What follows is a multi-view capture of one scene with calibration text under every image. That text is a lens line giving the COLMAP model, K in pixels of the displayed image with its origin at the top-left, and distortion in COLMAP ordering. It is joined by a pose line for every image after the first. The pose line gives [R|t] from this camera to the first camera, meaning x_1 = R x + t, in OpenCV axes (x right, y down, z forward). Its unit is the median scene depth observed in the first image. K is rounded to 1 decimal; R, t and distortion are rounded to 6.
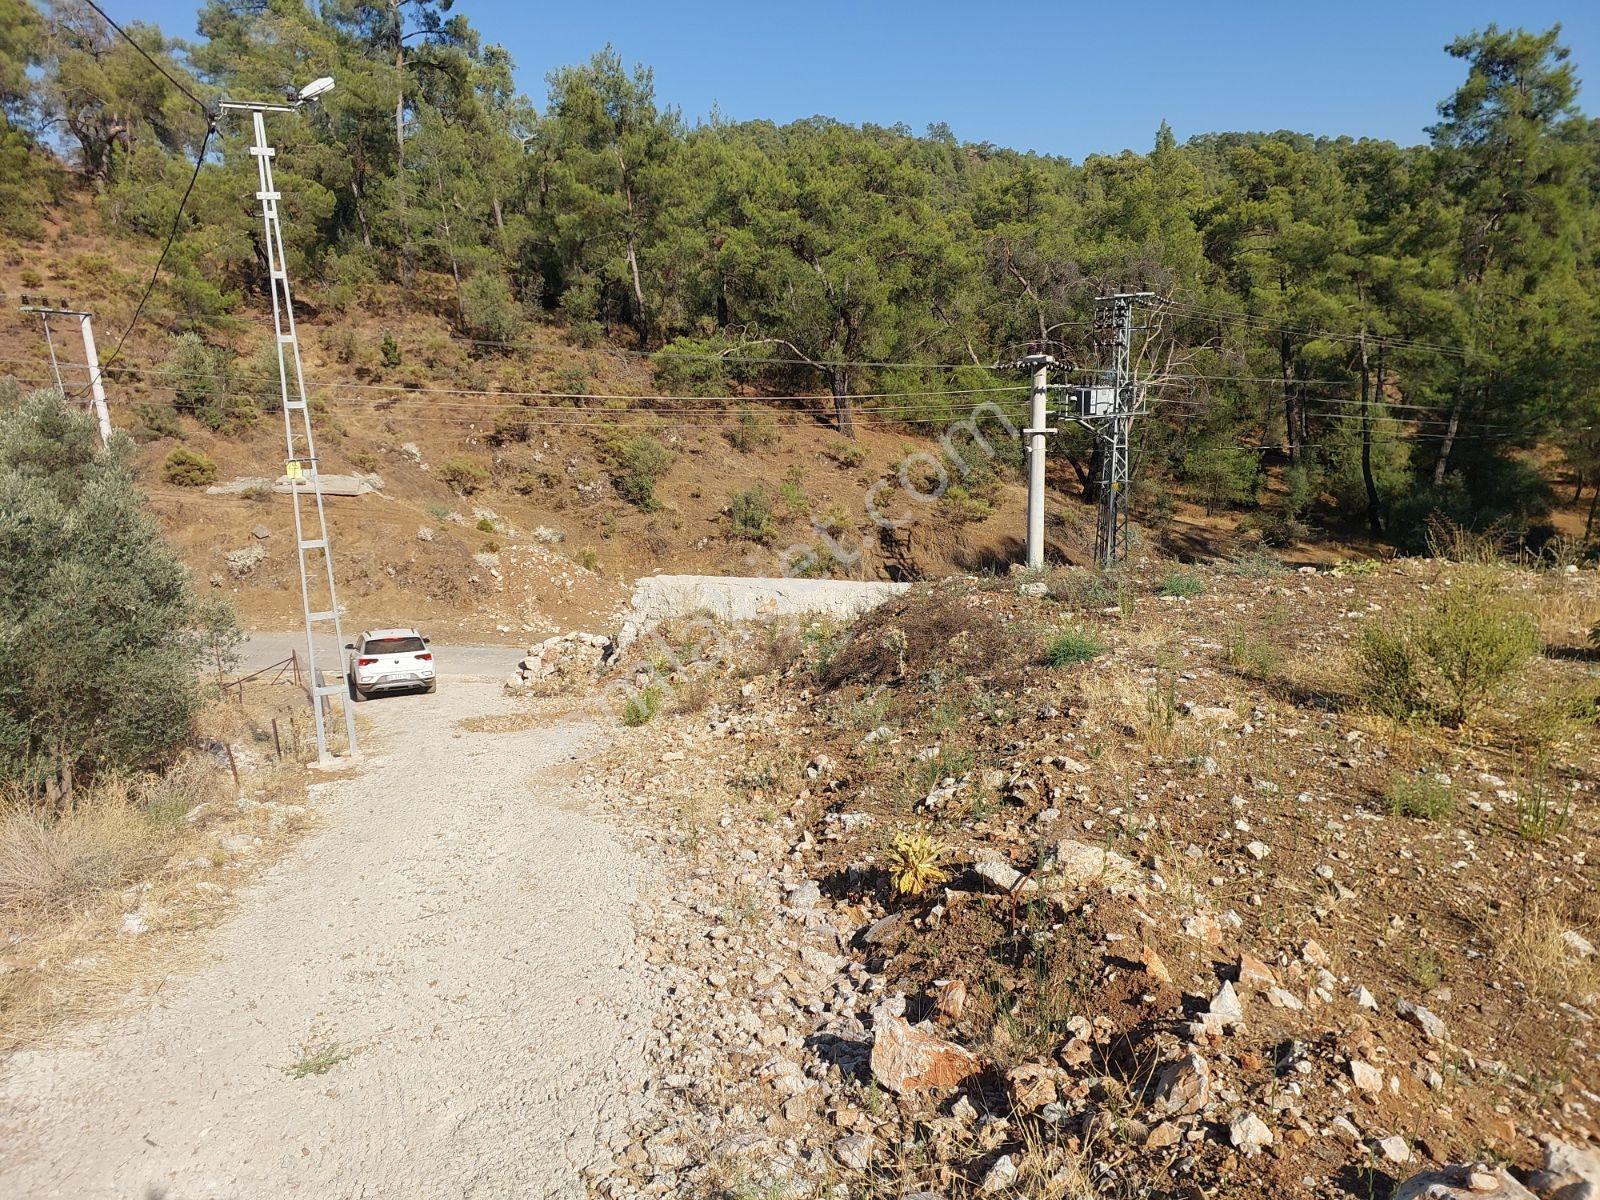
lens RADIAL K [[1077.3, 0, 797.1], [0, 1077.3, 611.7], [0, 0, 1]] dist [0.050952, -0.051174]
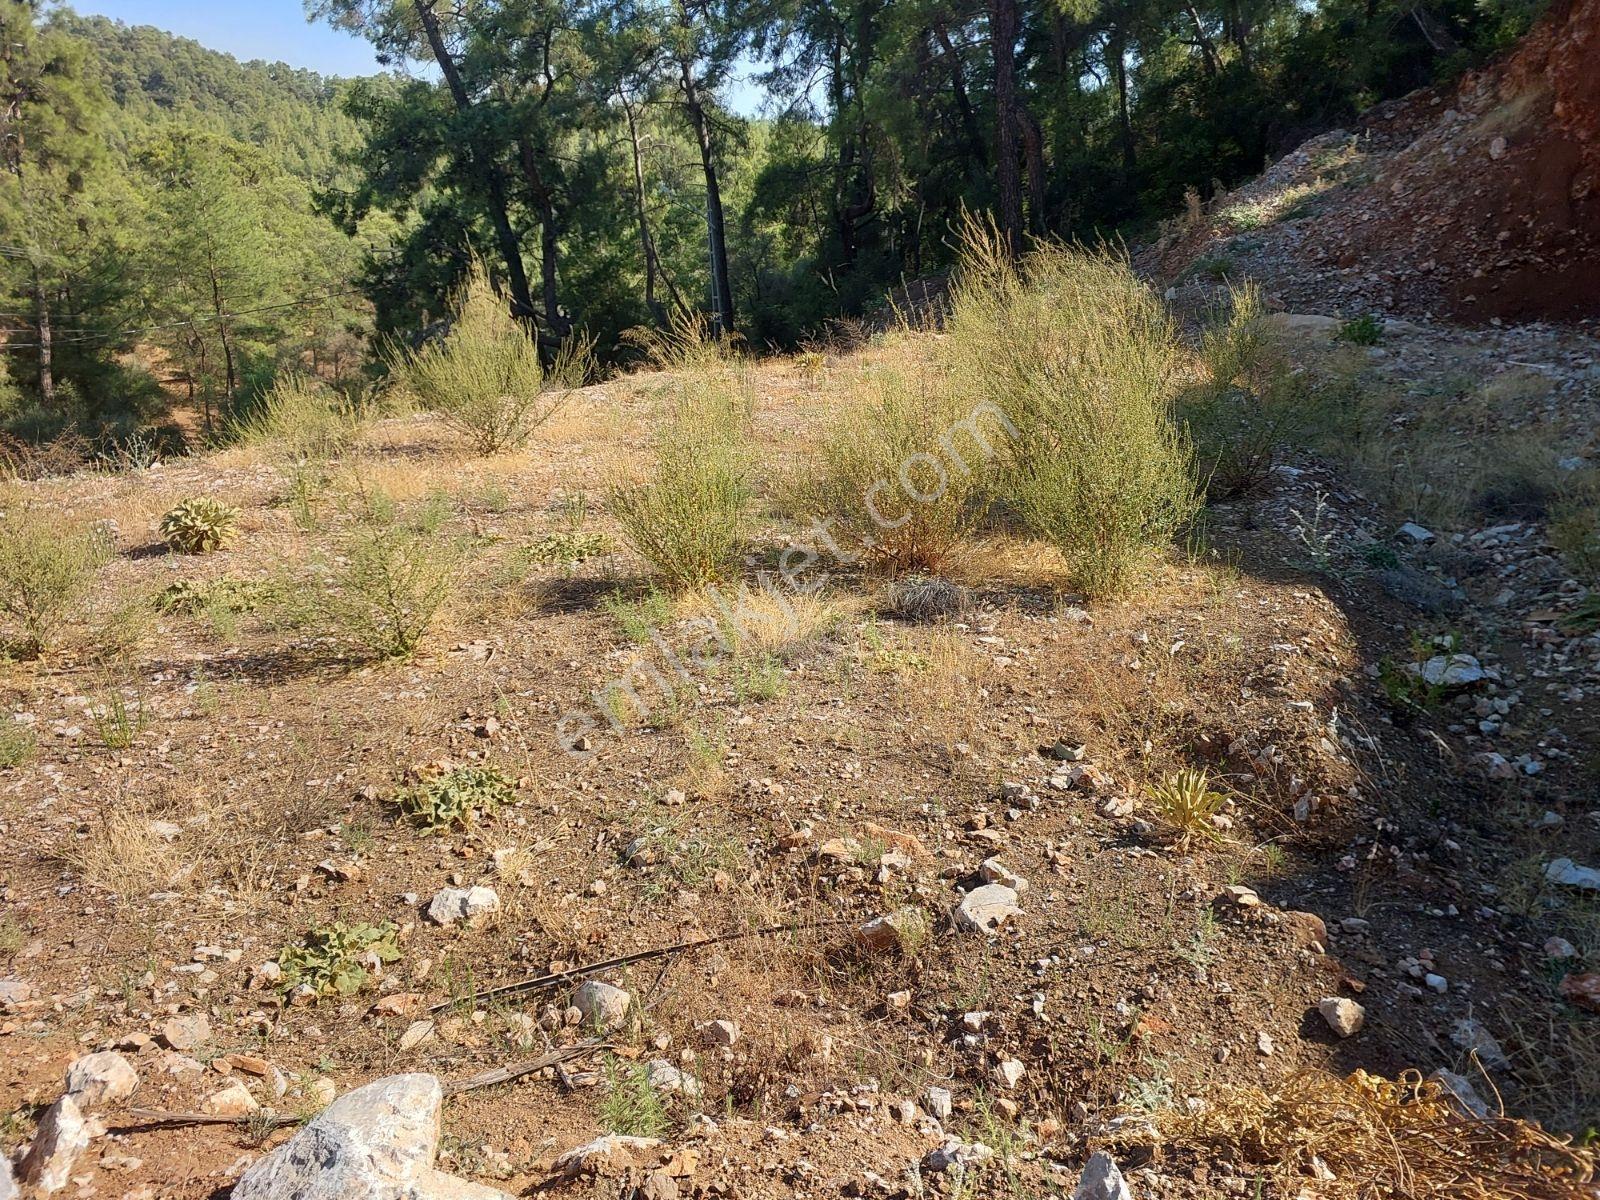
lens RADIAL K [[1103.1, 0, 806.0], [0, 1103.1, 587.2], [0, 0, 1]] dist [0.038084, -0.030596]
pose [[0.439674, -0.261725, 0.859178, 0.012218], [0.212021, 0.959810, 0.183880, 0.001573], [-0.872773, 0.101317, 0.477495, -0.005639]]
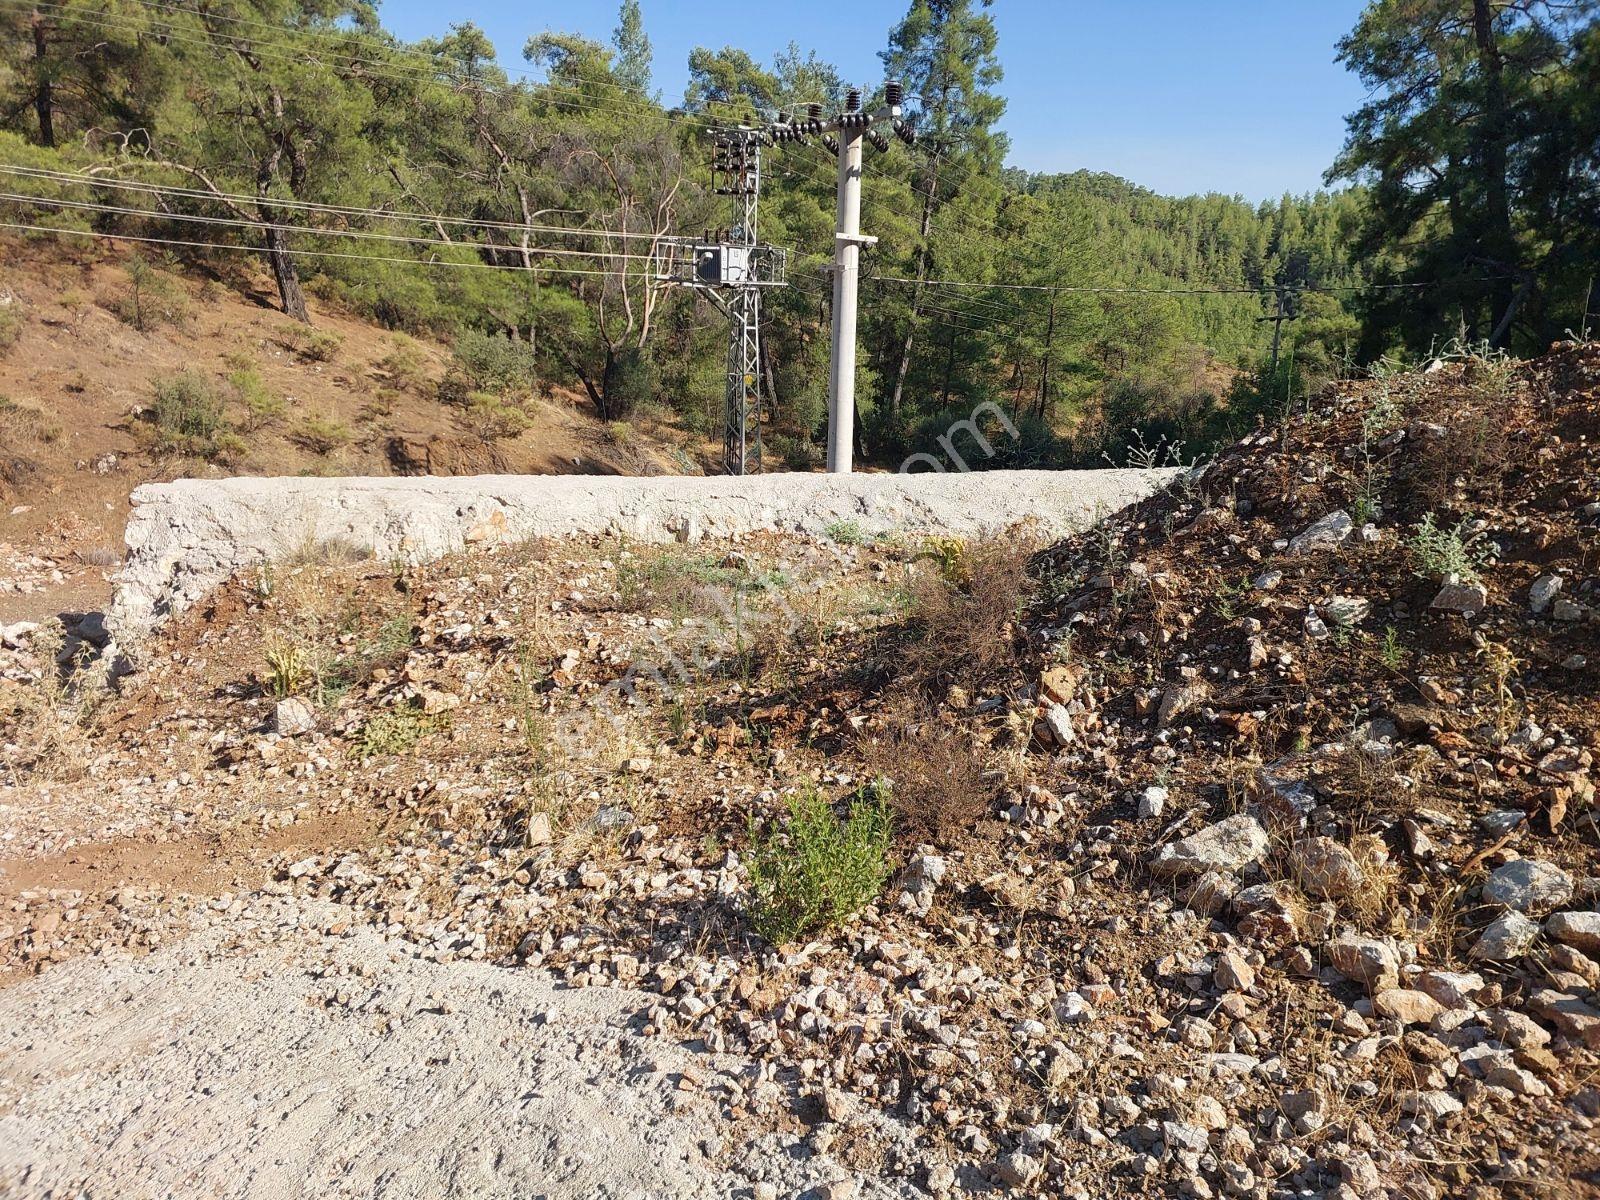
lens RADIAL K [[1077.3, 0, 804.8], [0, 1077.3, 600.9], [0, 0, 1]] dist [0.050952, -0.051174]
pose [[0.841352, -0.083763, 0.533958, -0.079494], [0.065123, 0.996431, 0.053699, 0.005222], [-0.536550, -0.010407, 0.843804, 0.231179]]
